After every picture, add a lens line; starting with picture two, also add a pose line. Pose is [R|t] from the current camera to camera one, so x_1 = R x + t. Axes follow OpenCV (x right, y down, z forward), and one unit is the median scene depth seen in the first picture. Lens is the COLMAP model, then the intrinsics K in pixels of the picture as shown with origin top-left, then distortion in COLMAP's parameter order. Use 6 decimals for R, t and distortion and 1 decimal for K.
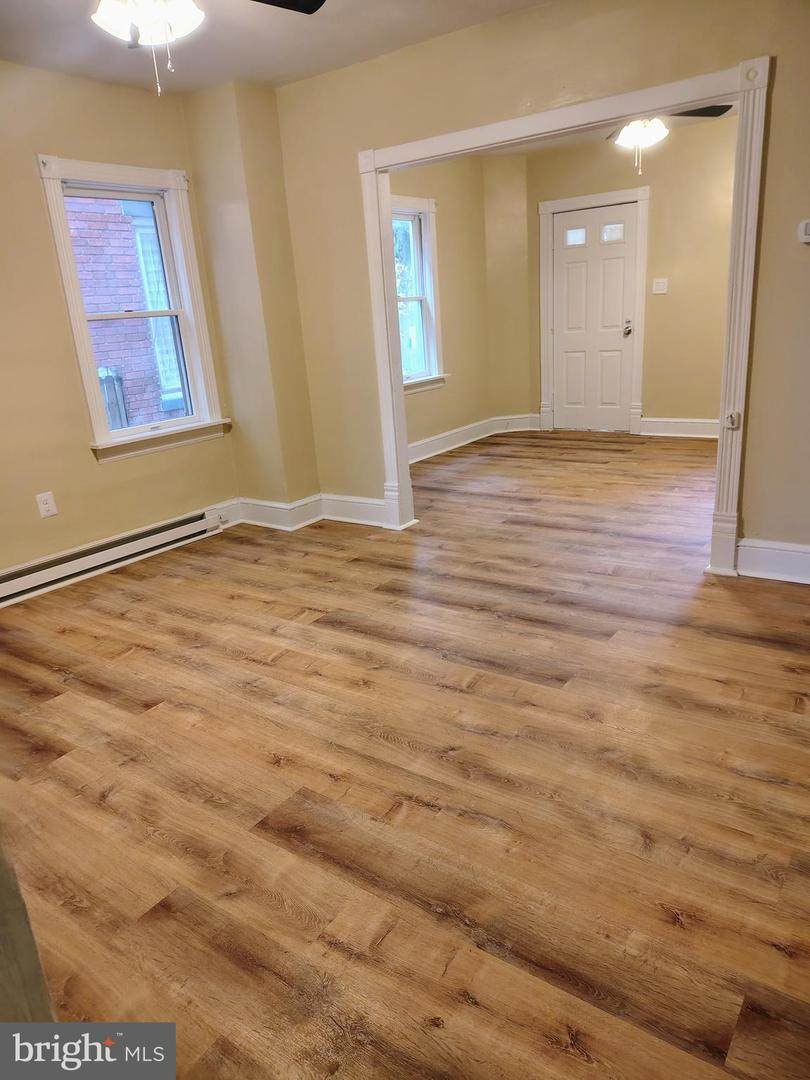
lens RADIAL K [[739.4, 0, 399.4], [0, 739.4, 544.0], [0, 0, 1]] dist [0.053208, -0.049612]
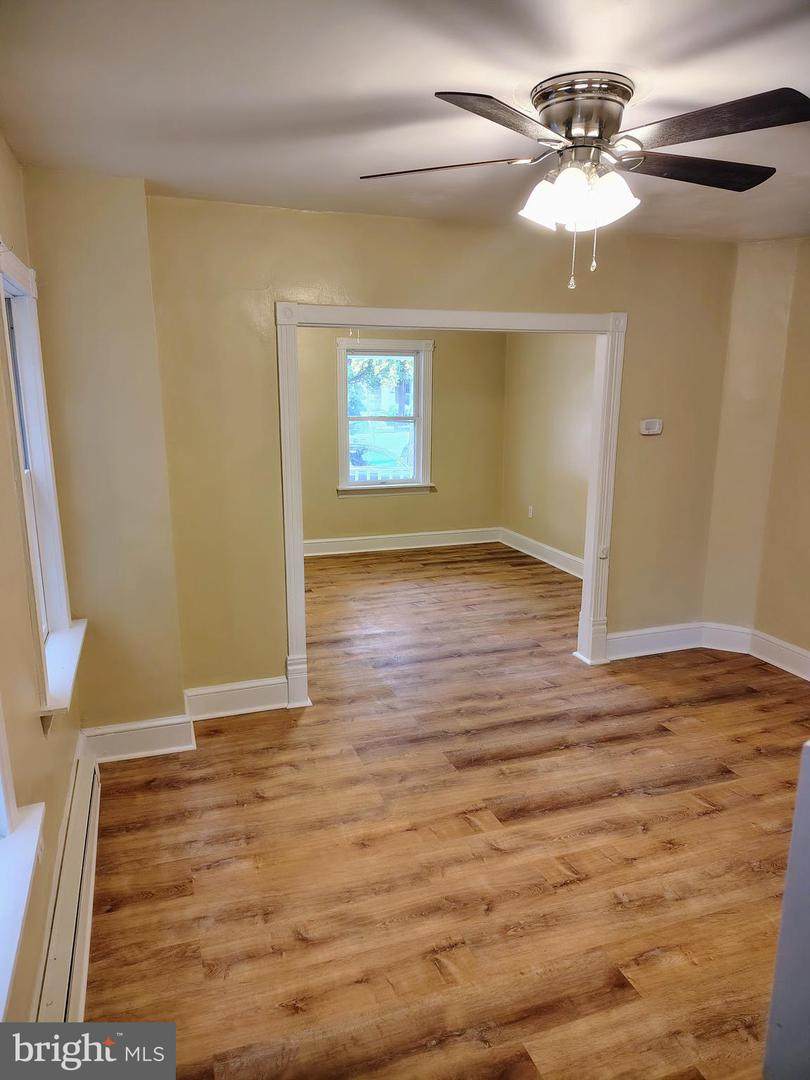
lens RADIAL K [[739.4, 0, 399.4], [0, 739.4, 544.0], [0, 0, 1]] dist [0.053208, -0.049612]
pose [[0.559584, -0.106559, 0.821894, -0.852958], [0.205240, 0.978627, -0.012858, -0.229284], [-0.802958, 0.175881, 0.569495, 0.499178]]
